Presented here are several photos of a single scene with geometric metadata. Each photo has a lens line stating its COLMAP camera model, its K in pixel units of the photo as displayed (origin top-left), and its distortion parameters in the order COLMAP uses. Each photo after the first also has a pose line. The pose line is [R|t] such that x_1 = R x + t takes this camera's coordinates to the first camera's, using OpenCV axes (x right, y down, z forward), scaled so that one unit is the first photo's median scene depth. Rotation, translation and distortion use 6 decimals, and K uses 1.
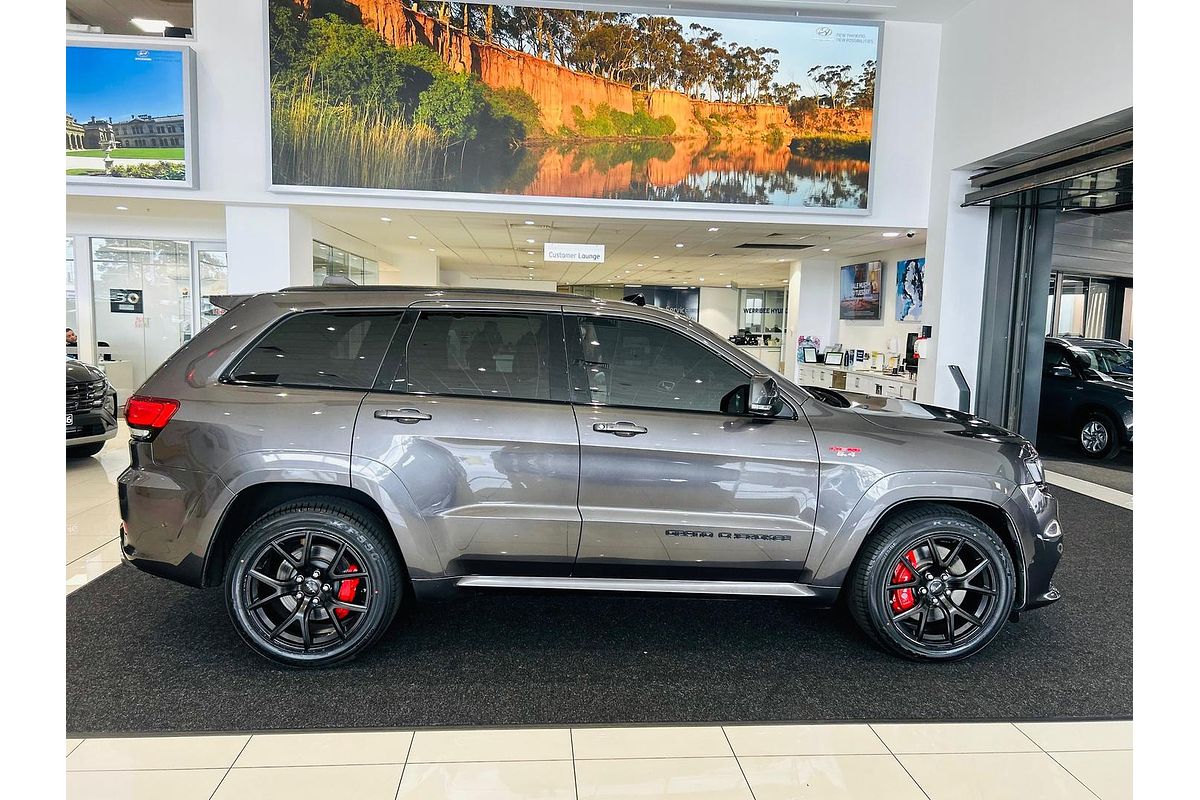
lens RADIAL K [[807.3, 0, 594.3], [0, 807.3, 404.1], [0, 0, 1]] dist [0.018468, -0.036735]
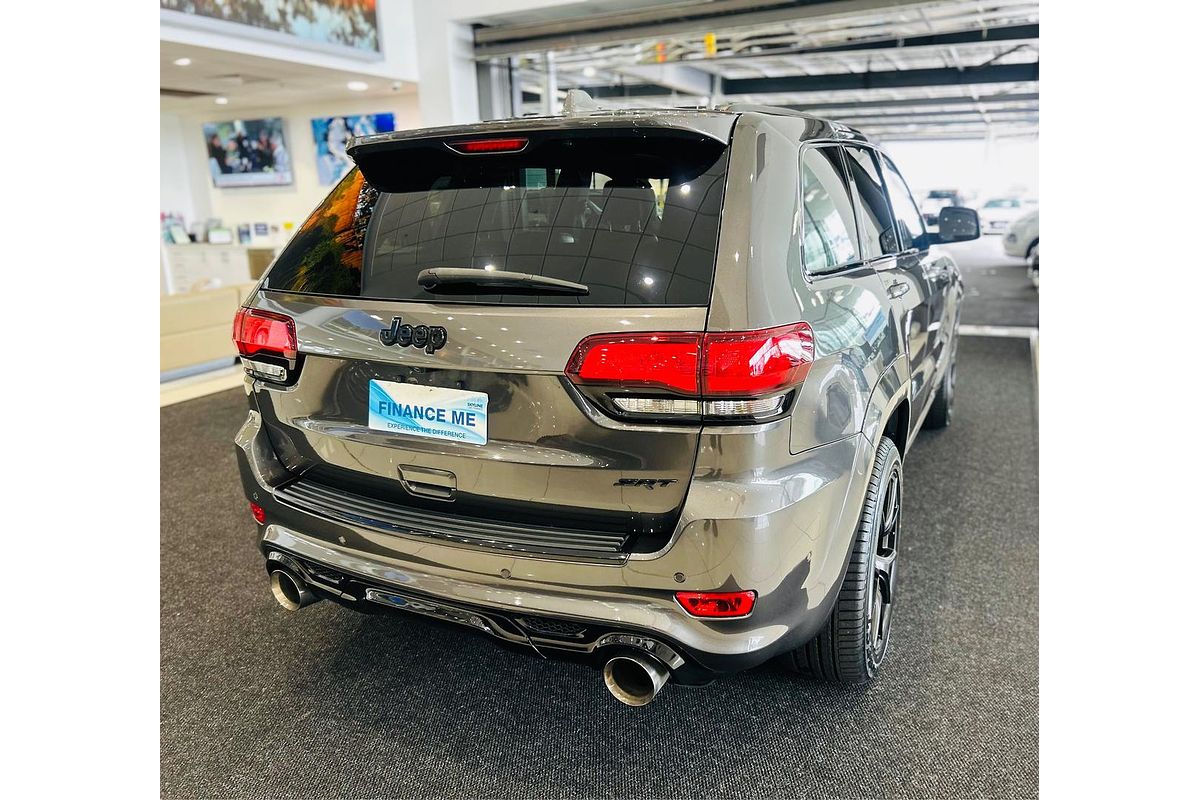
lens RADIAL K [[816.4, 0, 598.4], [0, 816.4, 399.5], [0, 0, 1]] dist [0.008845, 0.001434]
pose [[0.507546, -0.246983, 0.825467, -0.390491], [0.129147, 0.969020, 0.210527, -0.029837], [-0.851891, -0.000246, 0.523719, 0.322560]]
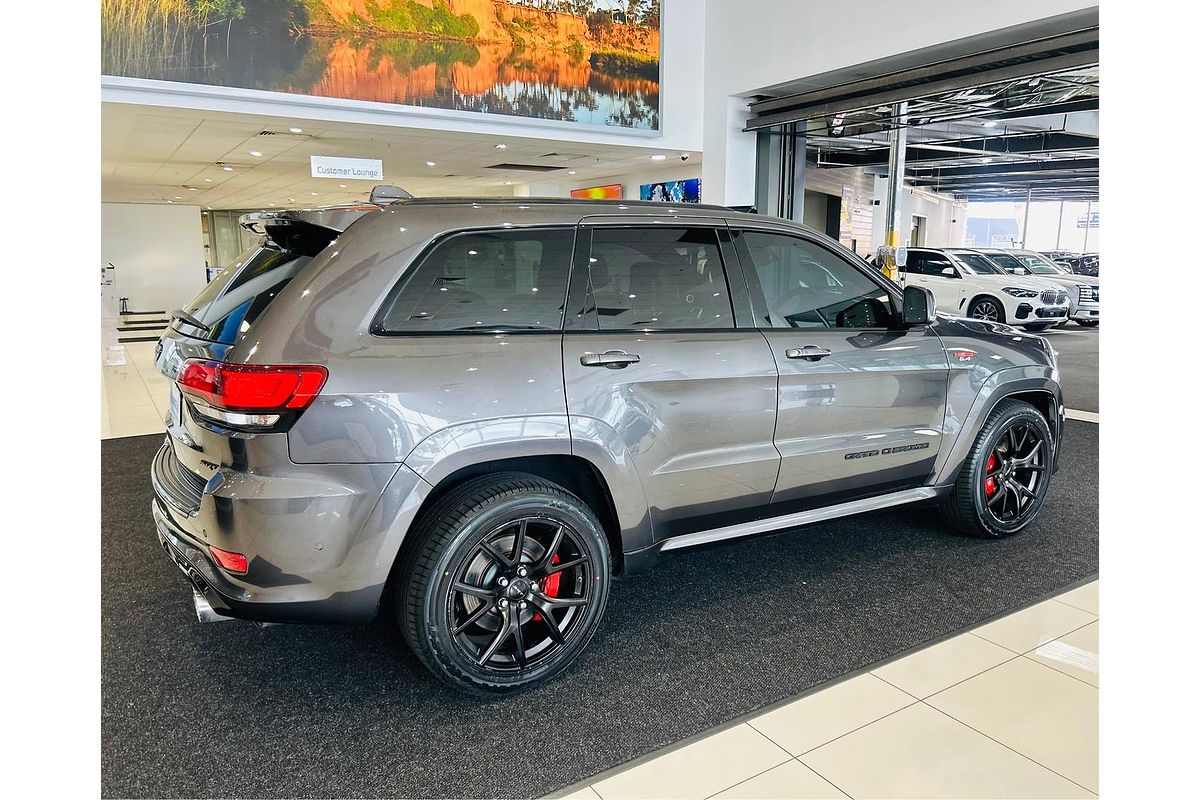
lens RADIAL K [[807.3, 0, 594.3], [0, 807.3, 404.1], [0, 0, 1]] dist [0.018468, -0.036735]
pose [[0.884682, -0.110712, 0.452859, -0.239900], [0.071015, 0.992060, 0.103801, -0.009937], [-0.460755, -0.059671, 0.885519, 0.112192]]
